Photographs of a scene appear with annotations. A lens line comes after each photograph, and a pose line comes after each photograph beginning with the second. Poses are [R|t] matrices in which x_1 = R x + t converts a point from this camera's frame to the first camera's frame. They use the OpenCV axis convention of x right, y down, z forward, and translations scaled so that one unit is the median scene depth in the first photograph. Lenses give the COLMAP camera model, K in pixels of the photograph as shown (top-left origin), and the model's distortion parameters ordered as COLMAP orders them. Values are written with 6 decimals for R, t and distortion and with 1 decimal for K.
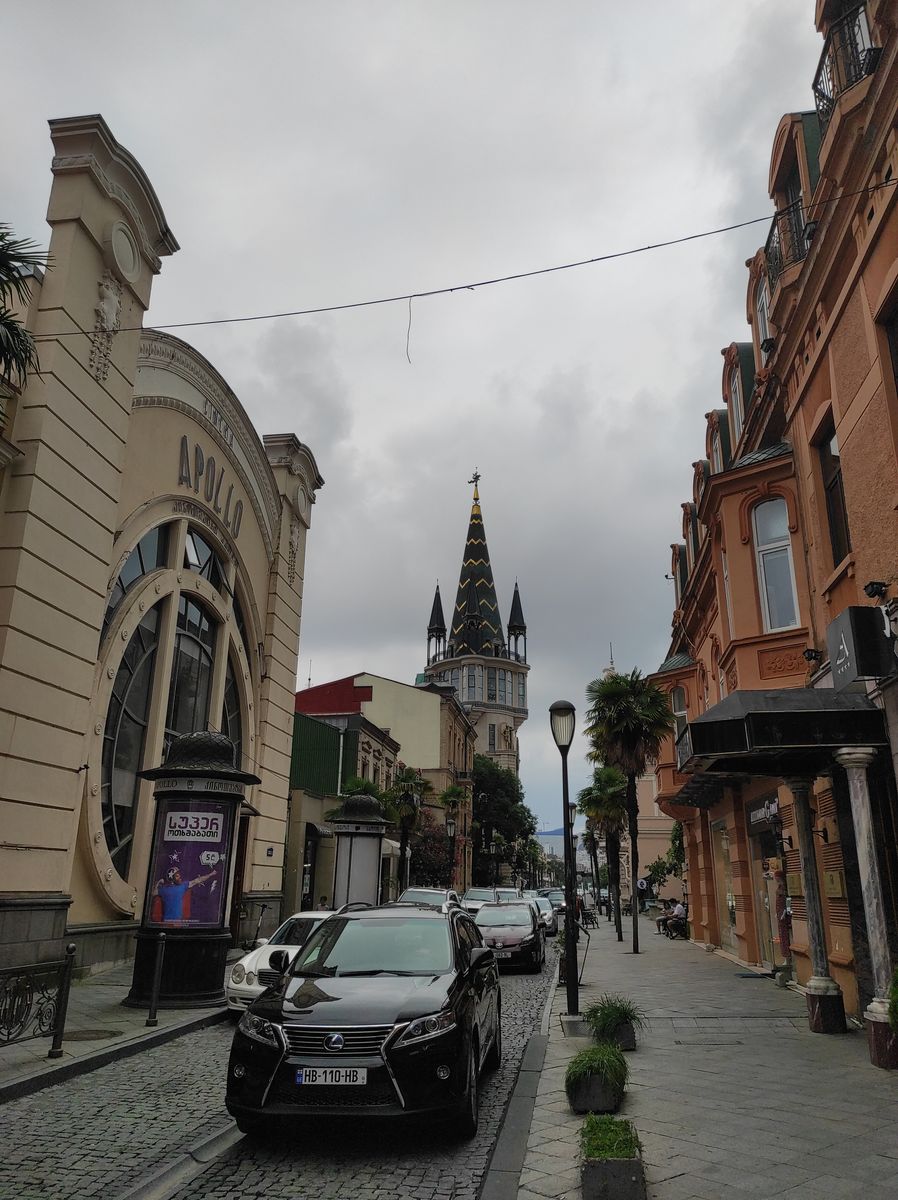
lens RADIAL K [[860.2, 0, 449.0], [0, 860.2, 600.0], [0, 0, 1]] dist [0.002434, -0.000088]
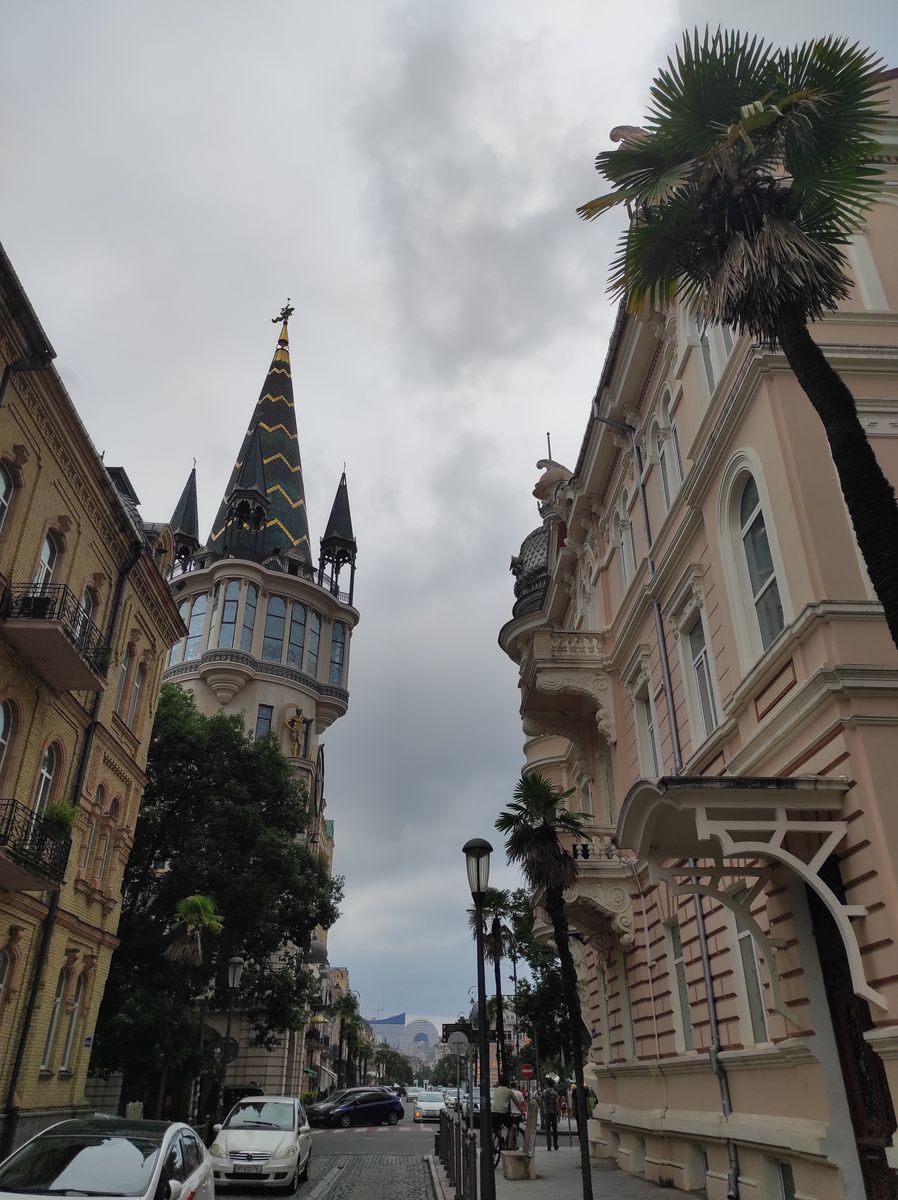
lens RADIAL K [[860.2, 0, 449.0], [0, 860.2, 600.0], [0, 0, 1]] dist [0.002434, -0.000088]
pose [[0.983685, 0.073767, 0.164078, 0.060987], [-0.041229, 0.980229, -0.193523, 0.160276], [-0.175110, 0.183601, 0.967278, 0.487393]]
